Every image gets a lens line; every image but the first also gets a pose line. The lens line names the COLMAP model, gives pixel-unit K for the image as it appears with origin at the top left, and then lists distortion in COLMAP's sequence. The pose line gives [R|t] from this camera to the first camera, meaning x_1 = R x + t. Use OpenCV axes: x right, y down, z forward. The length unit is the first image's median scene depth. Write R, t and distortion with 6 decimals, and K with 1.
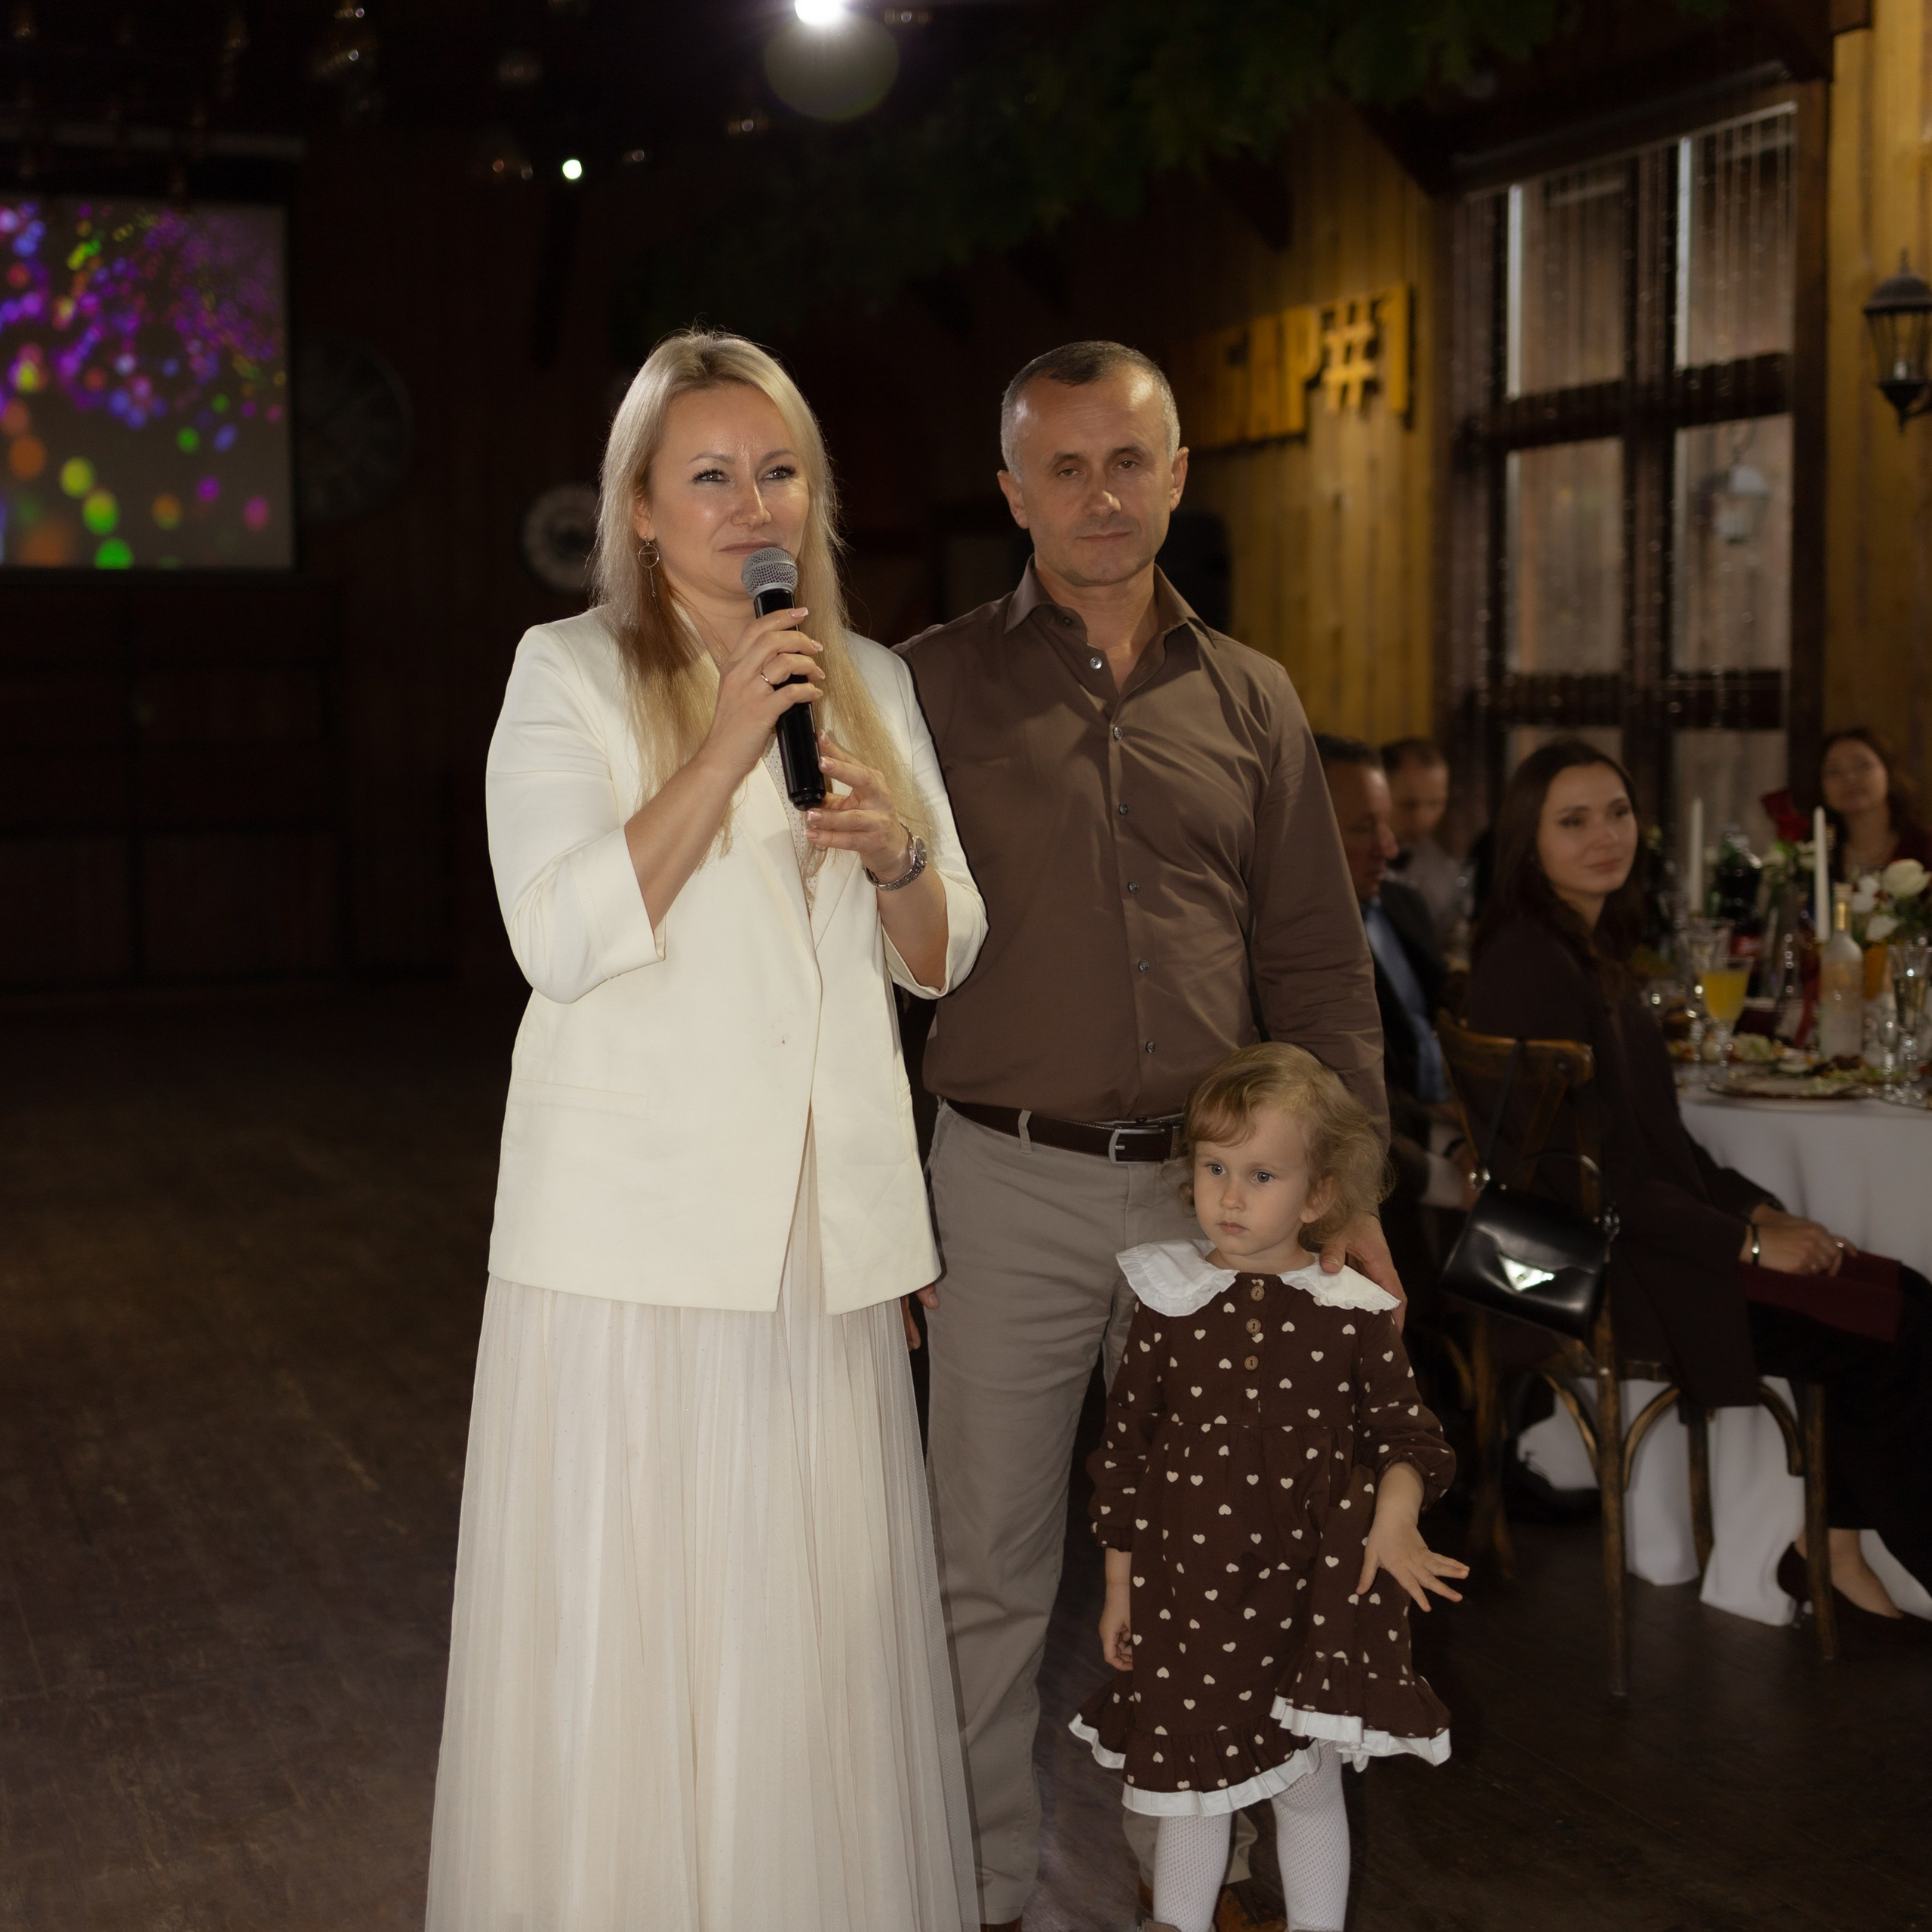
lens RADIAL K [[2994.2, 0, 958.5], [0, 2994.2, 947.7], [0, 0, 1]] dist [0.025090, 0.000000]
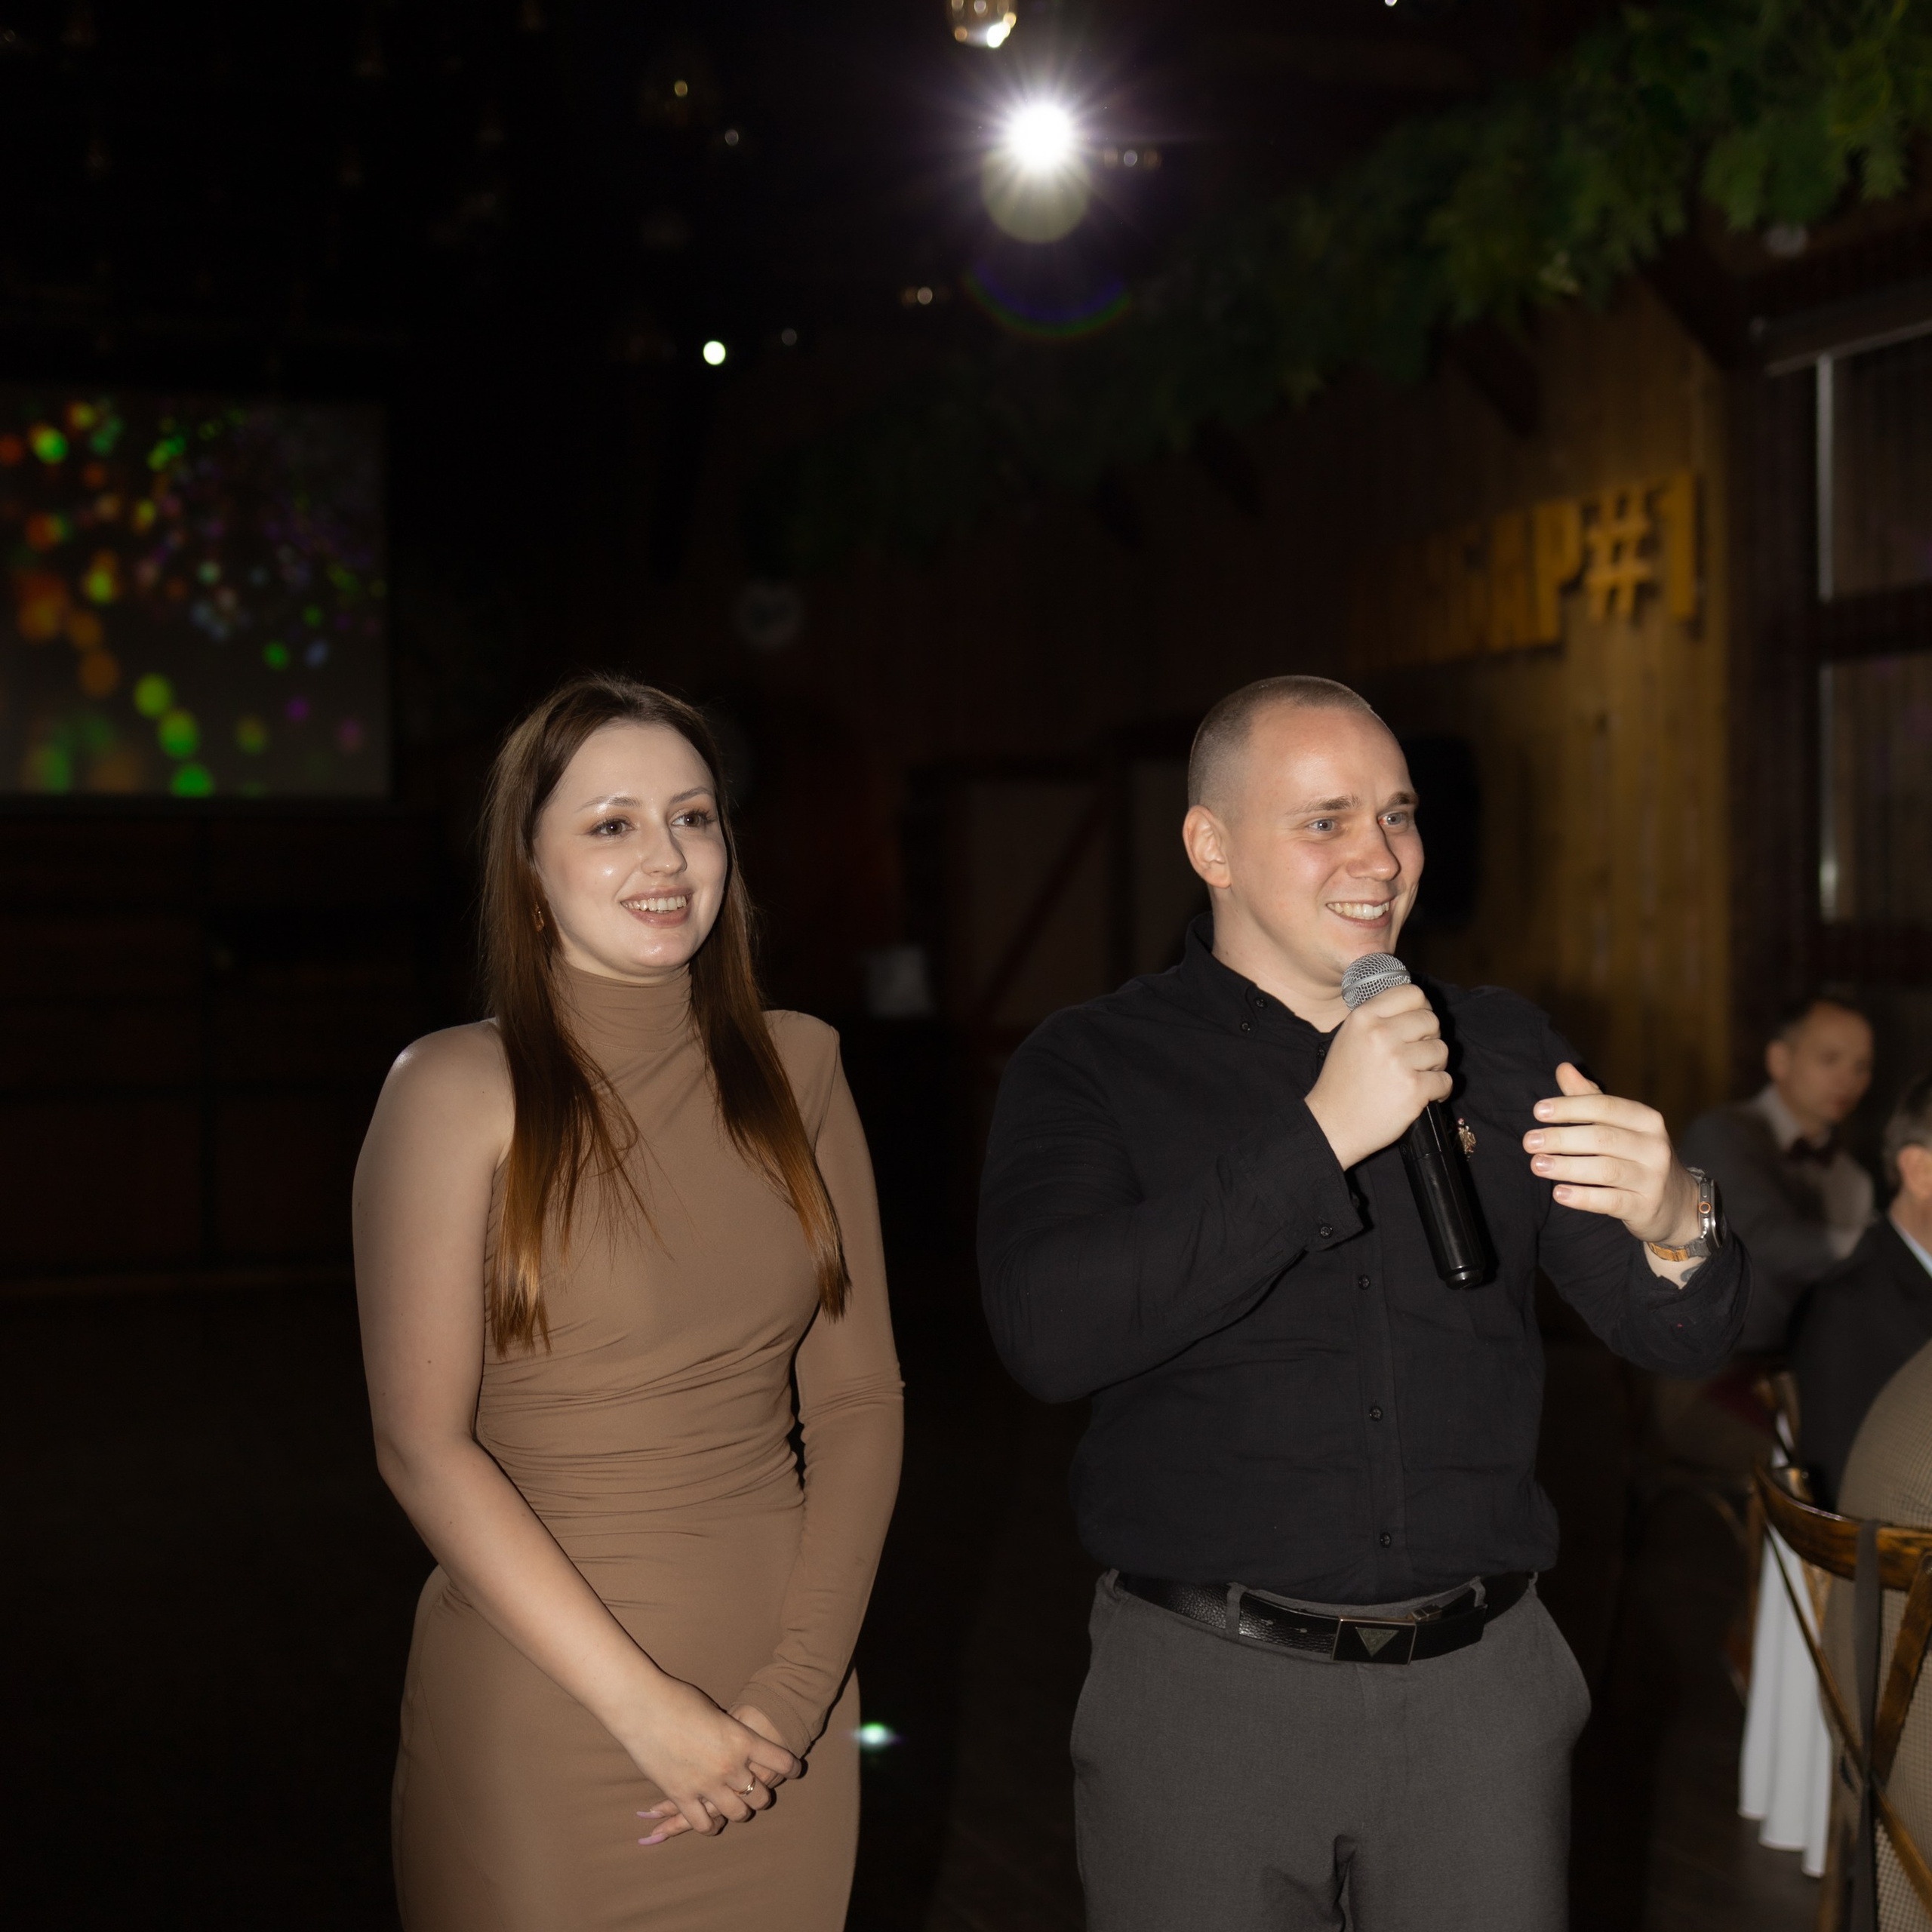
lens RADIAL K [[2994.2, 0, 961.7], [0, 2994.2, 959.2], [0, 0, 1]] dist [0.025090, 0.000000]
pose [[0.999814, 0.001758, -0.019205, -0.038421], [-0.003114, 0.997484, -0.070827, -0.017344], [0.019032, 0.070873, 0.997304, 0.128599]]
